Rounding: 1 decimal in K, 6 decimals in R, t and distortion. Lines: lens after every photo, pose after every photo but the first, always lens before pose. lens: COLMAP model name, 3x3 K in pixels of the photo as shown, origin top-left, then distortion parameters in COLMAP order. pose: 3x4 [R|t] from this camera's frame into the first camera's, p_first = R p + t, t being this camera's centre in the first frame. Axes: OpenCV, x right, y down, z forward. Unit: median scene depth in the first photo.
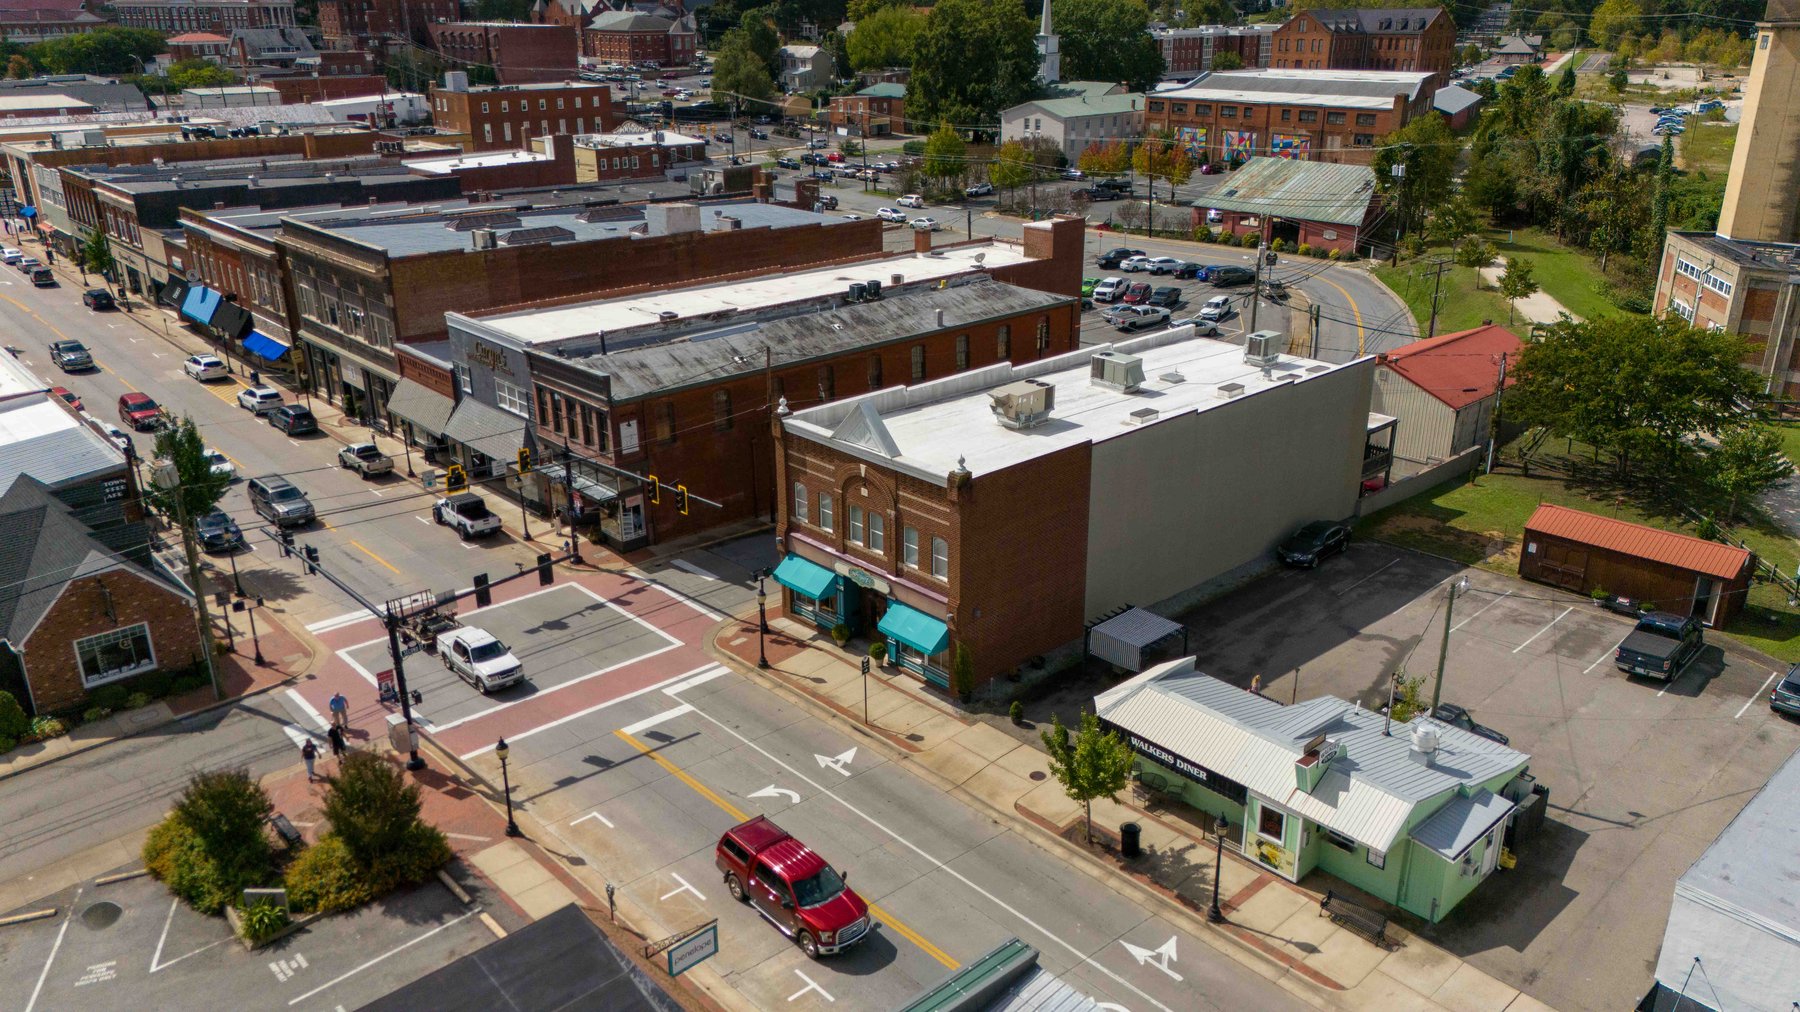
lens RADIAL K [[1321.4, 0, 907.8], [0, 1321.4, 513.3], [0, 0, 1]] dist [0.084973, -0.087240]
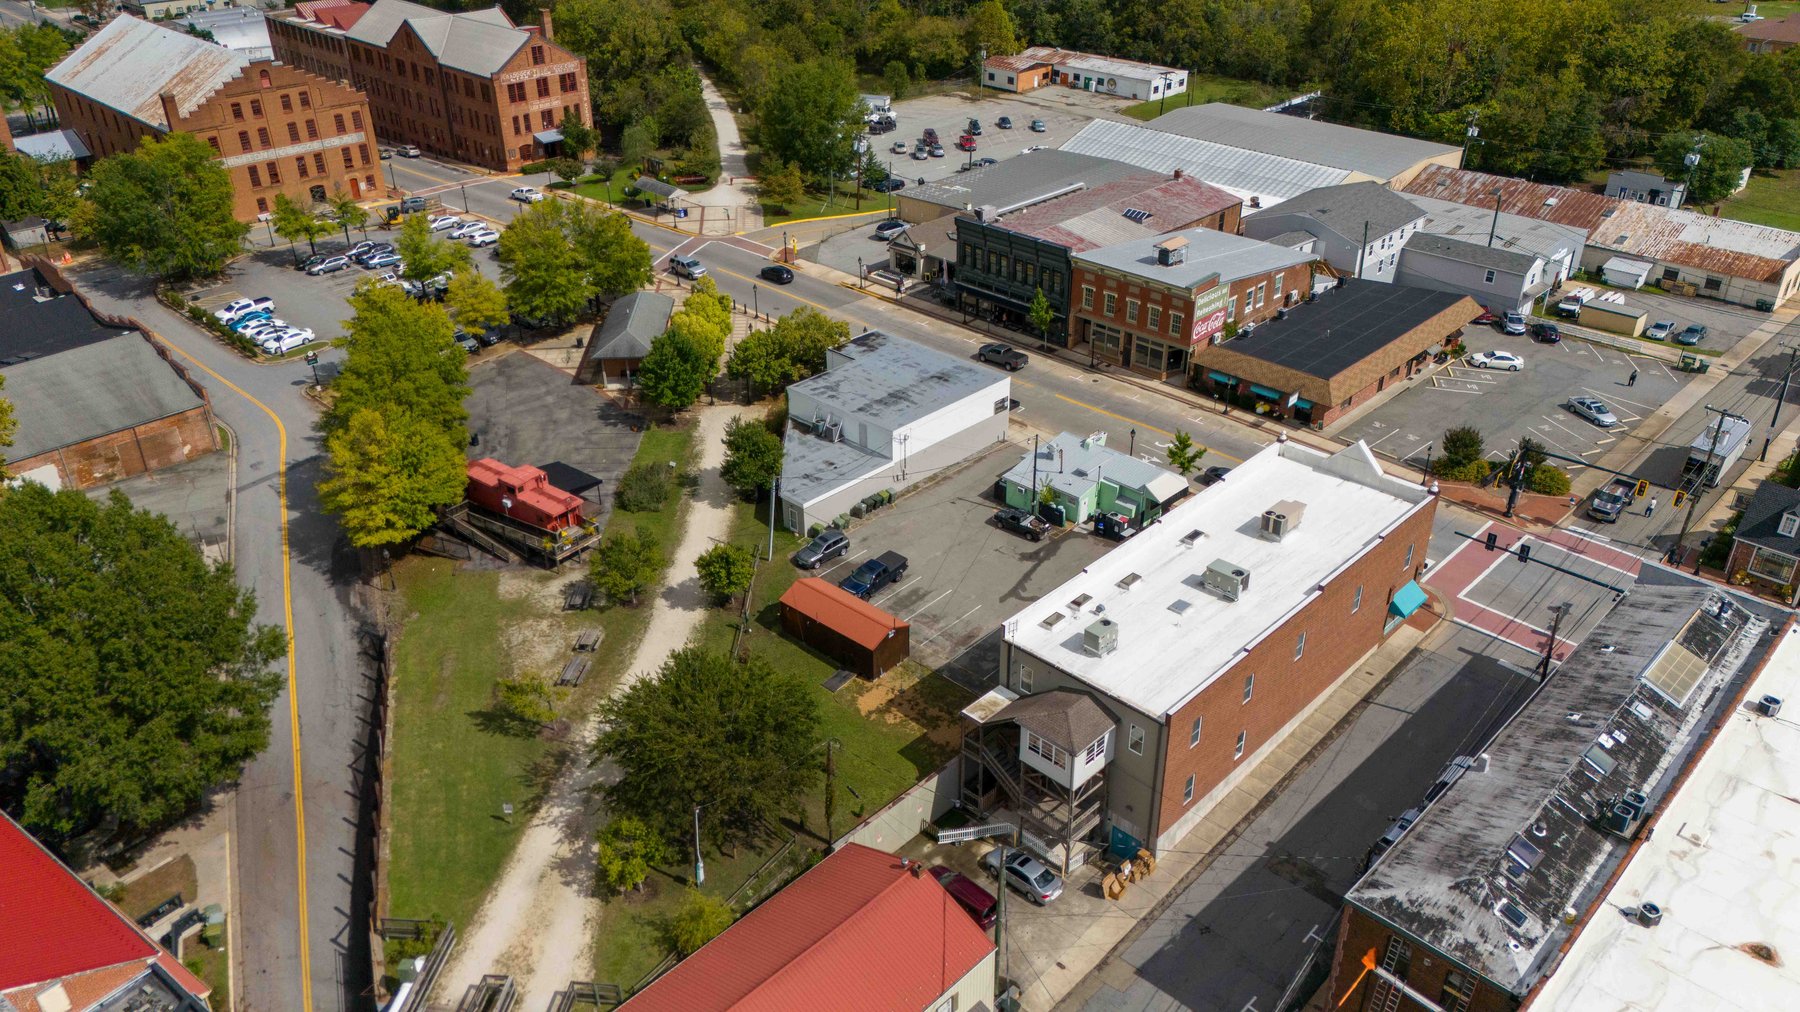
lens RADIAL K [[1323.6, 0, 900.0], [0, 1323.6, 506.0], [0, 0, 1]] dist [0.064501, -0.052614]
pose [[-0.998525, 0.037565, -0.039207, 0.419168], [-0.006820, 0.629579, 0.776907, -0.910100], [0.053868, 0.776028, -0.628394, 1.421774]]
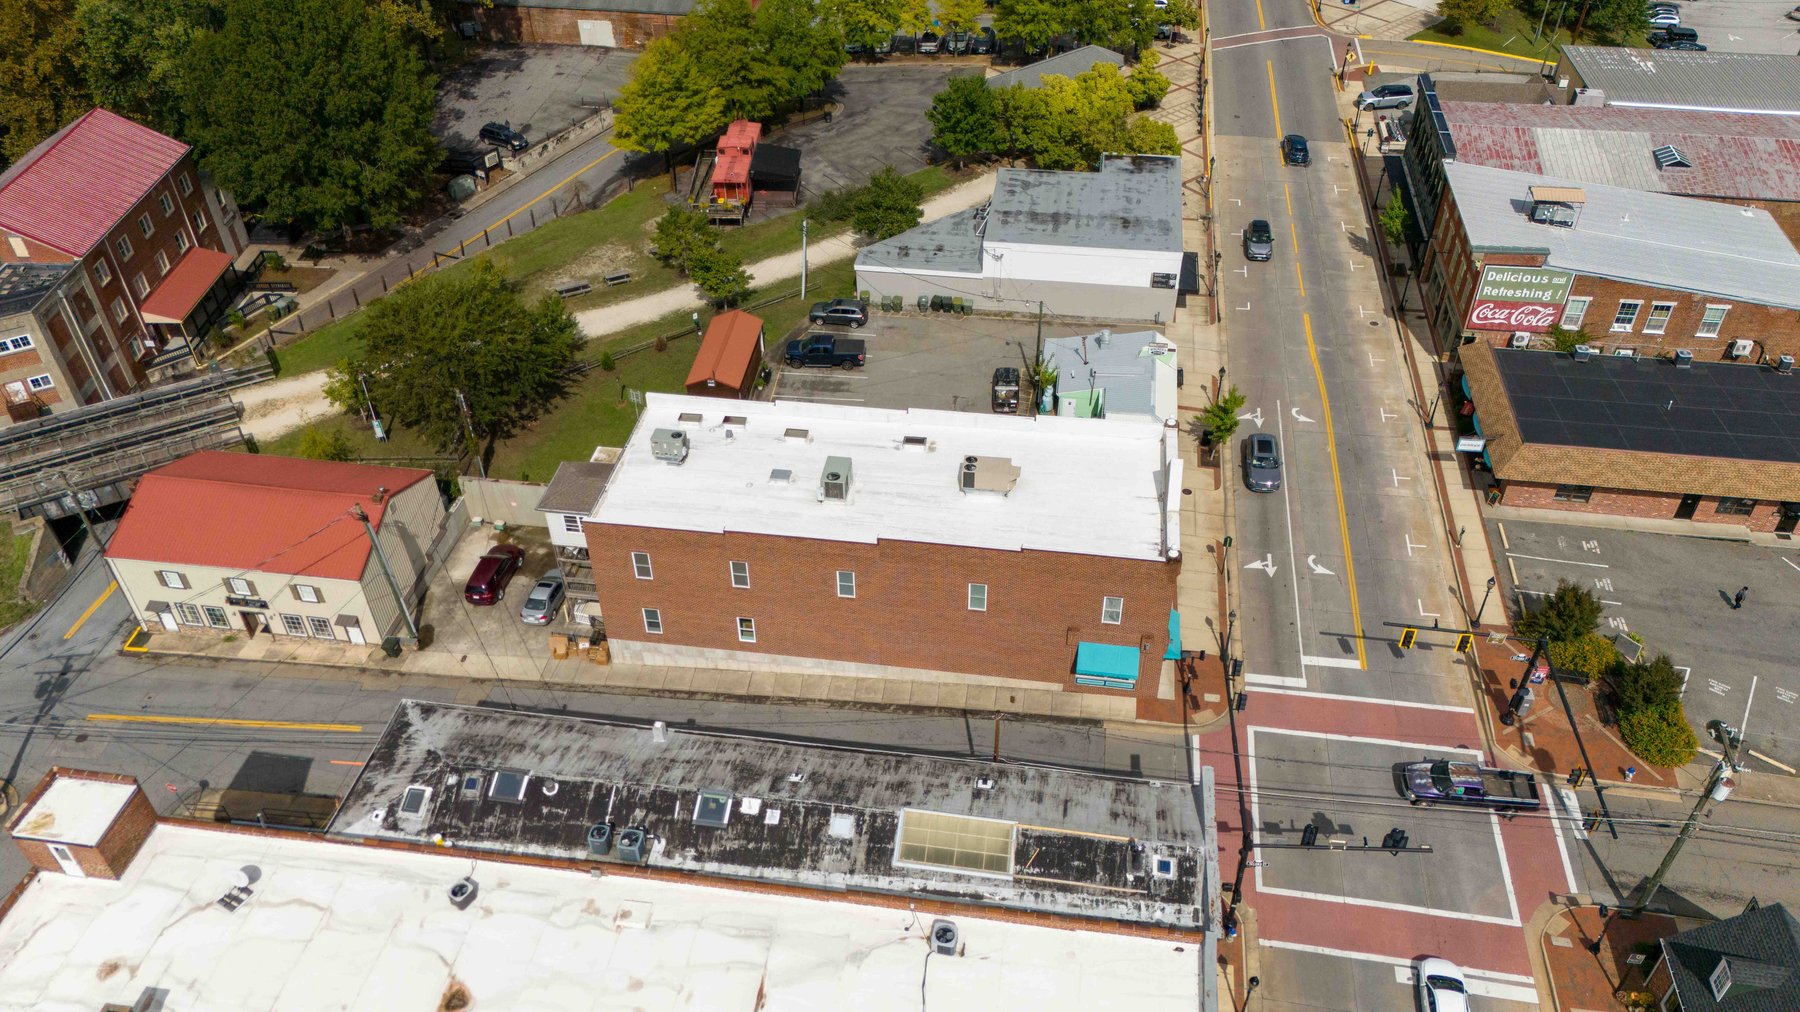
lens RADIAL K [[1323.6, 0, 900.0], [0, 1323.6, 506.0], [0, 0, 1]] dist [0.064501, -0.052614]
pose [[-0.625436, -0.487064, 0.609589, -0.450208], [0.295641, 0.575075, 0.762814, -0.752327], [-0.722098, 0.657311, -0.215676, 1.016579]]
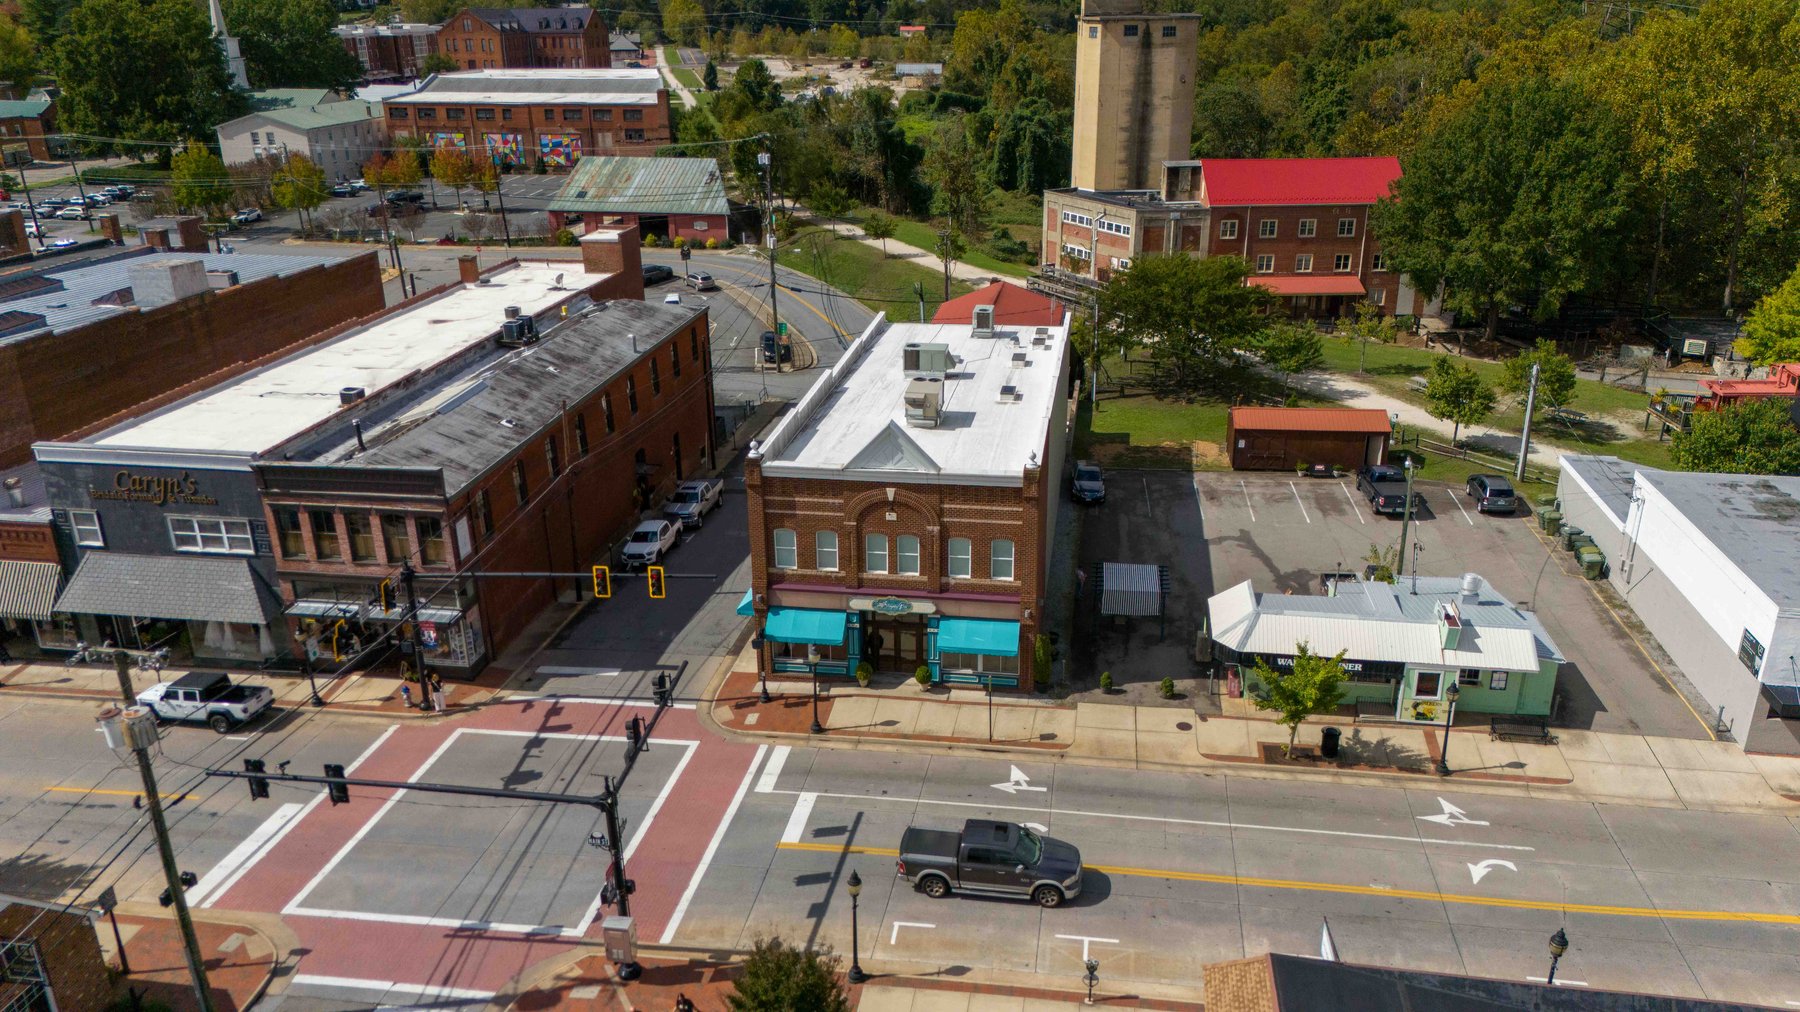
lens RADIAL K [[1321.4, 0, 907.8], [0, 1321.4, 513.3], [0, 0, 1]] dist [0.084973, -0.087240]
pose [[0.784013, -0.231812, 0.575836, -0.398125], [0.231532, 0.969915, 0.075220, -0.060768], [-0.575949, 0.074351, 0.814097, 0.151821]]
